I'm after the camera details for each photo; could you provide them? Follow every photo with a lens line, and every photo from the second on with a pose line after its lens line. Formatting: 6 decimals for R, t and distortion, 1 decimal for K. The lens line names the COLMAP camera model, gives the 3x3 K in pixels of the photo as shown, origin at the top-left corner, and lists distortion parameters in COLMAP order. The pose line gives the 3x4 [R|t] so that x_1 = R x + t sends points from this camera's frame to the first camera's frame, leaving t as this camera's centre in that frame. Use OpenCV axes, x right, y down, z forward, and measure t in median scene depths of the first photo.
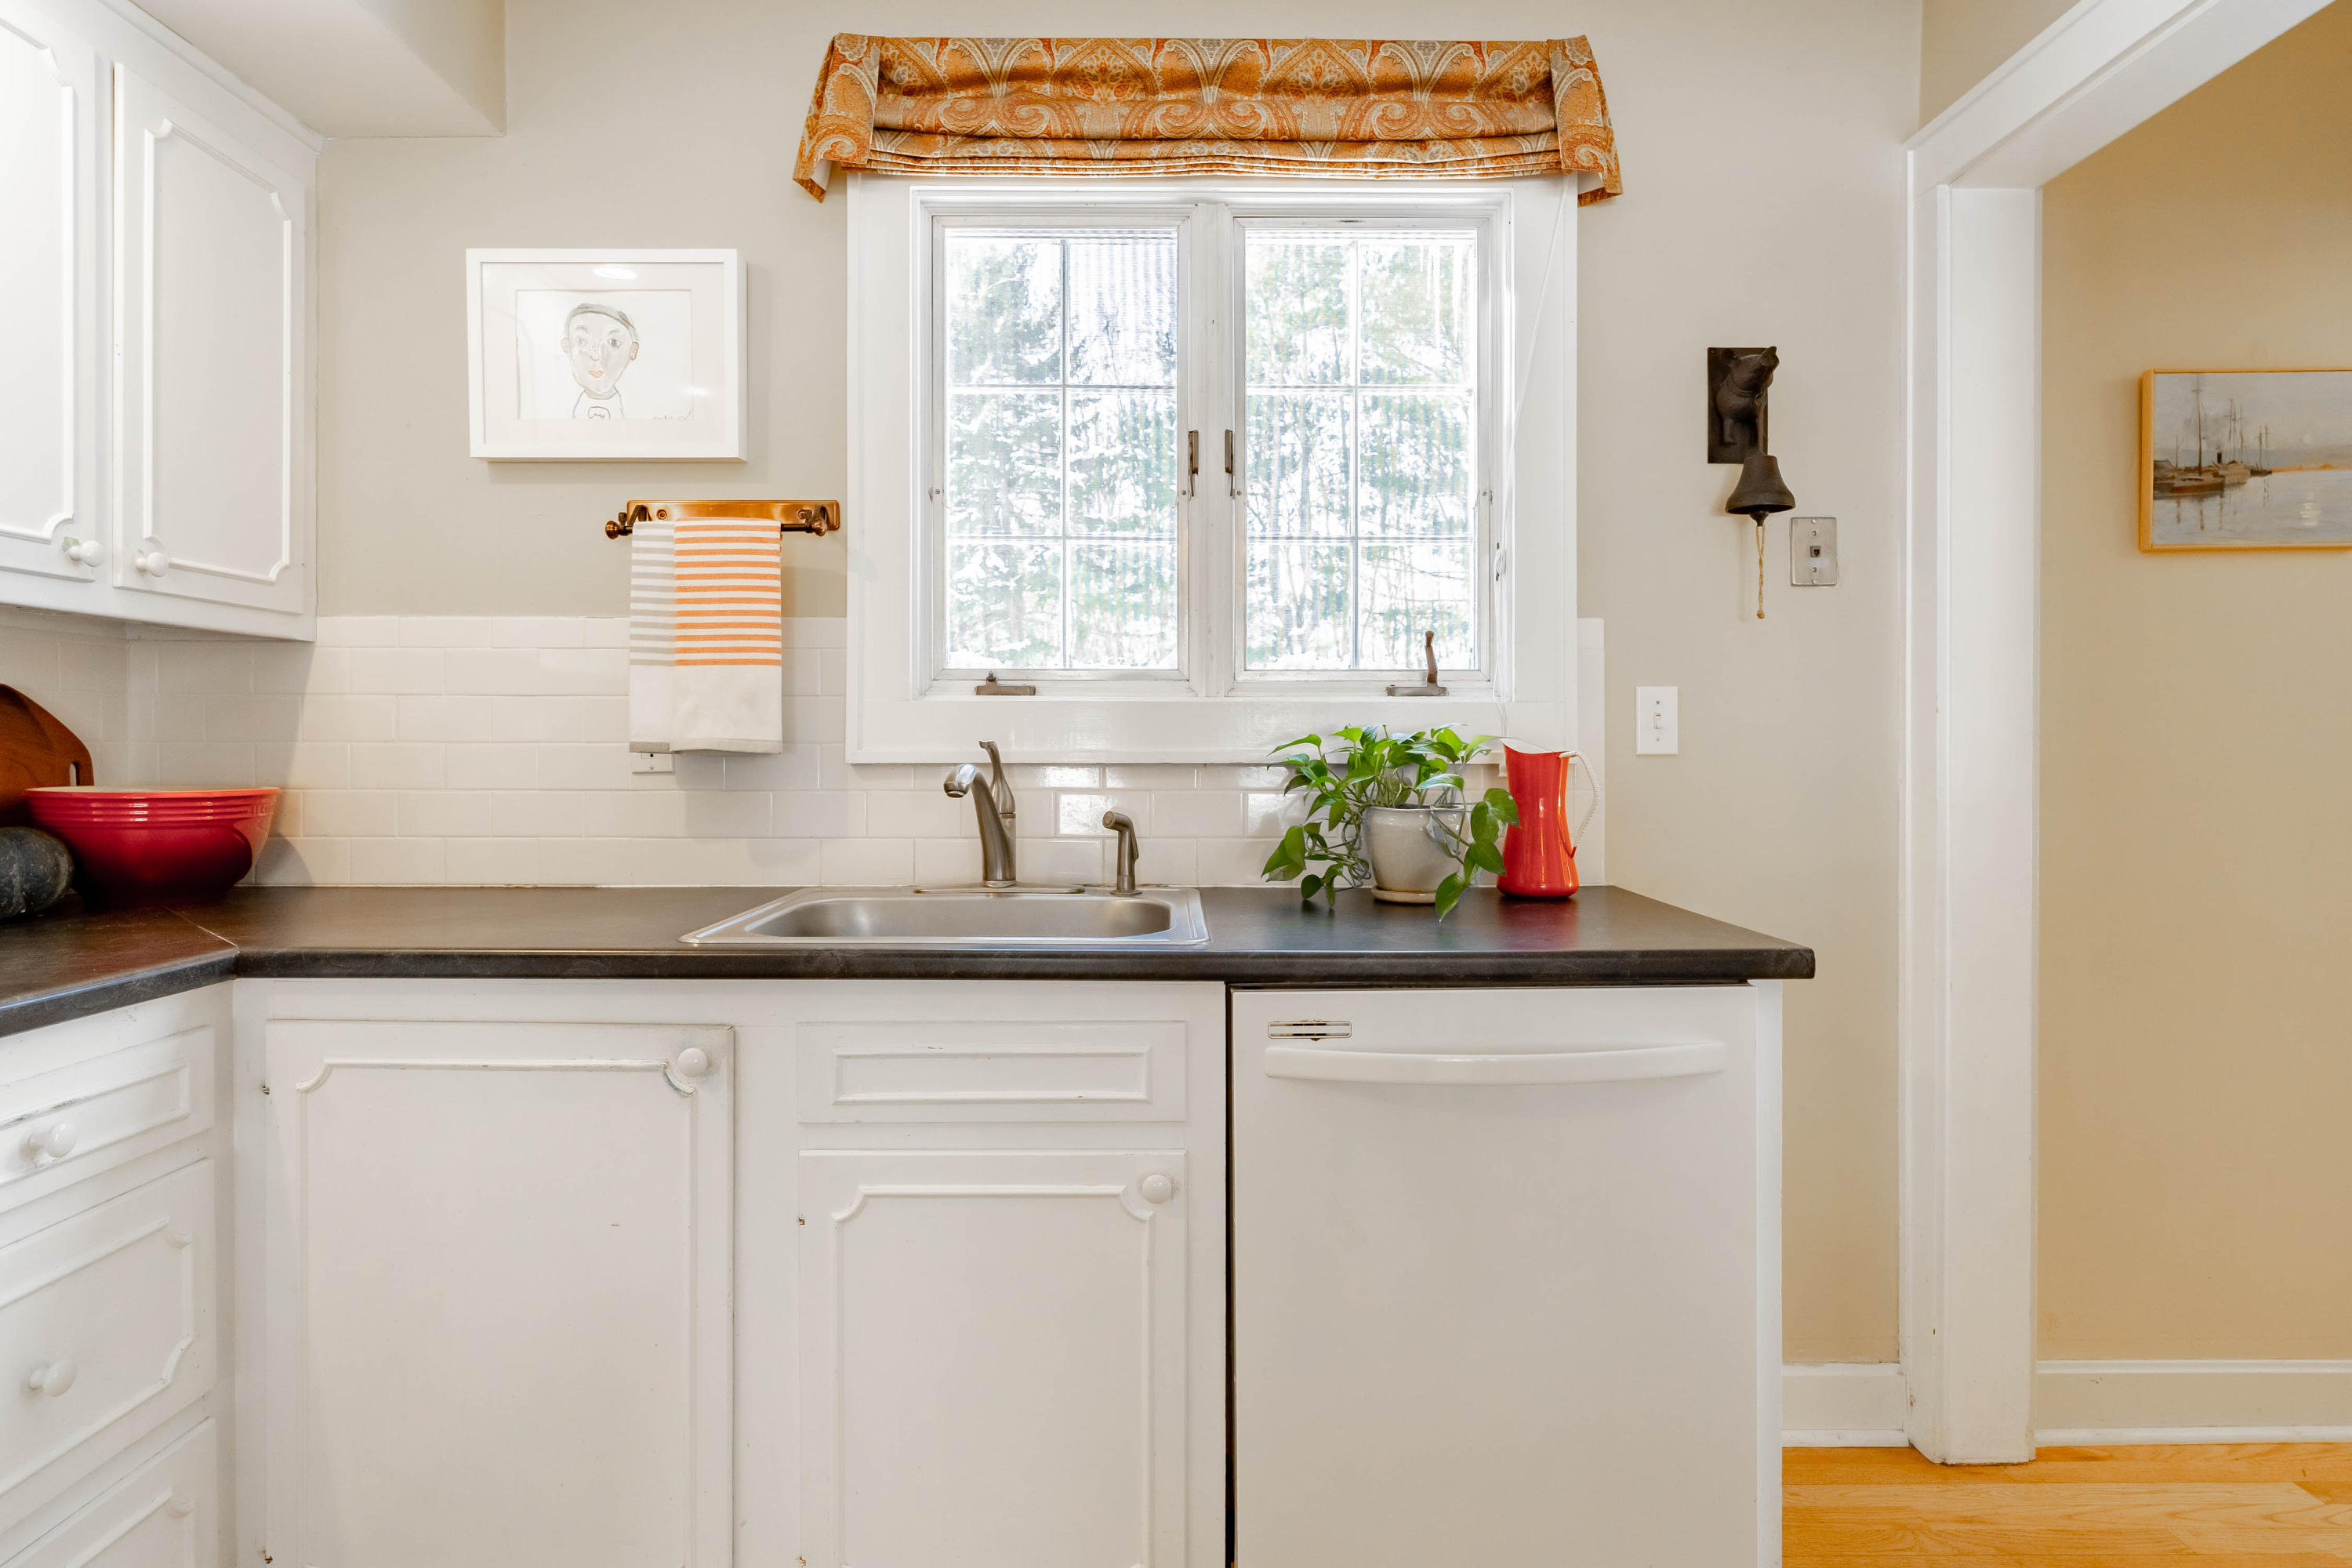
lens RADIAL K [[1267.1, 0, 1186.4], [0, 1267.1, 753.6], [0, 0, 1]] dist [-0.003498, 0.000785]
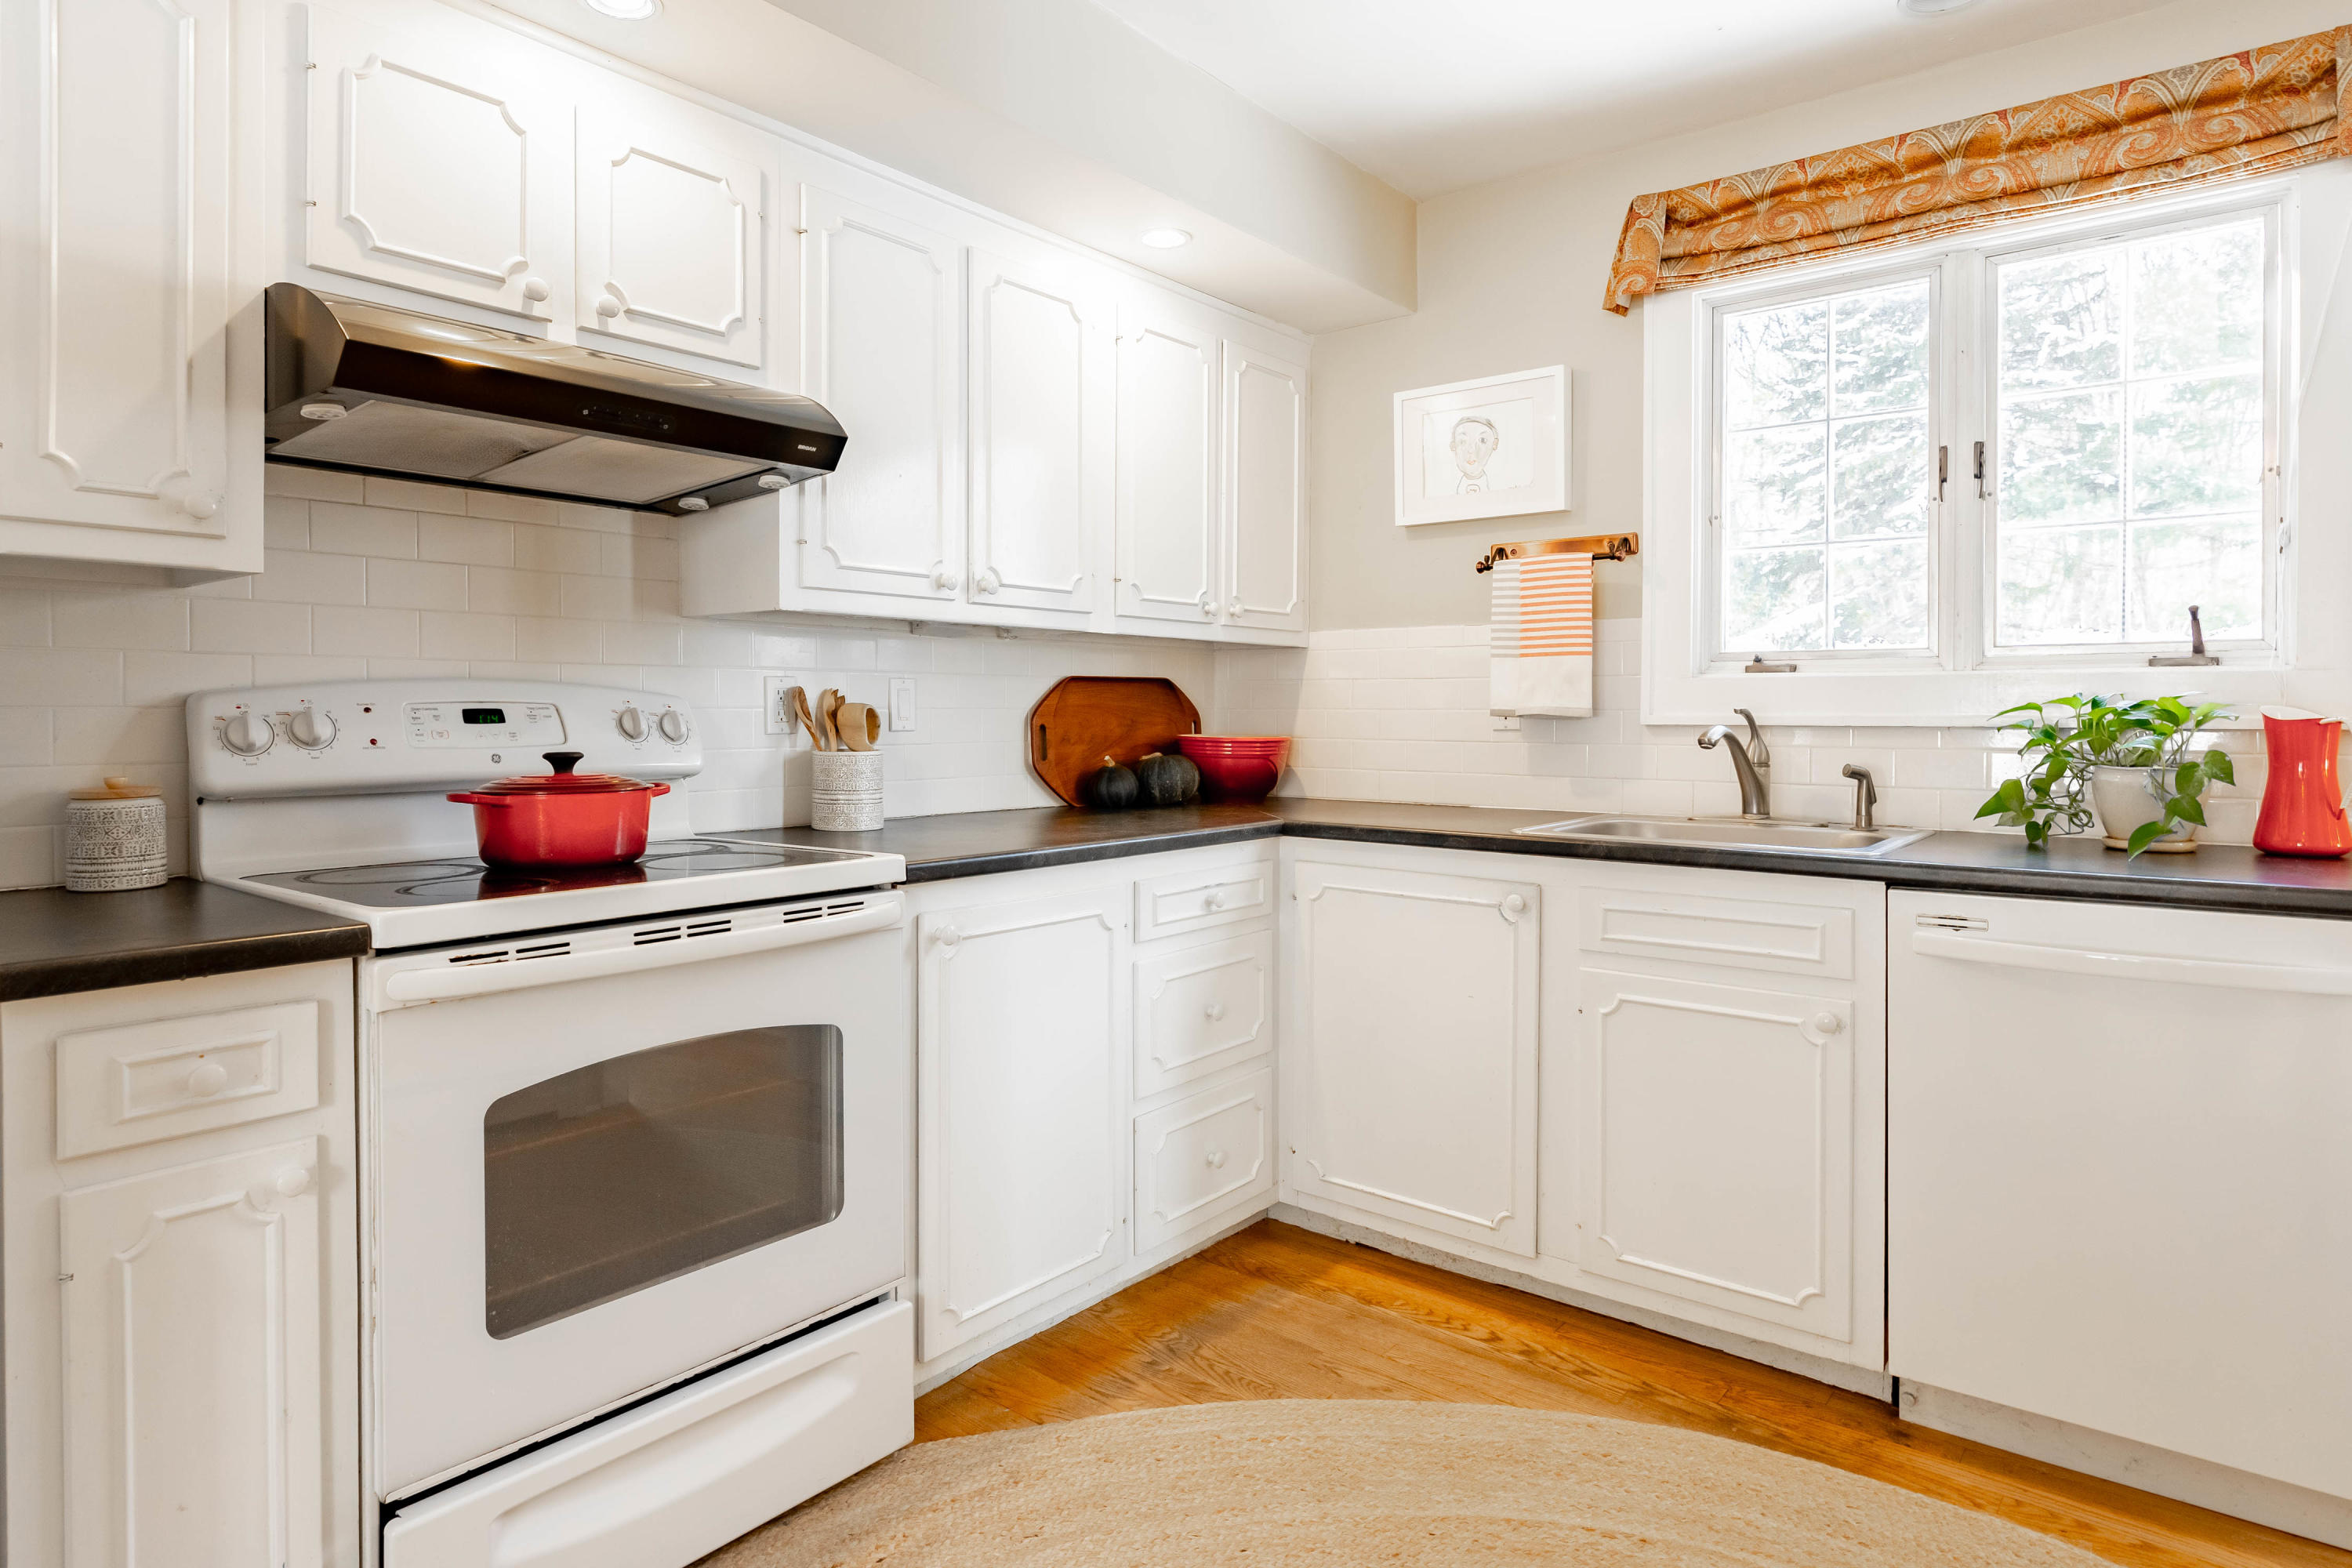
lens RADIAL K [[1314.9, 0, 1080.1], [0, 1314.9, 729.0], [0, 0, 1]] dist [-0.003853, 0.001384]
pose [[0.734766, 0.009572, -0.678254, 0.260580], [-0.003880, 0.999943, 0.009908, 0.000790], [0.678310, -0.004649, 0.734761, -0.474654]]
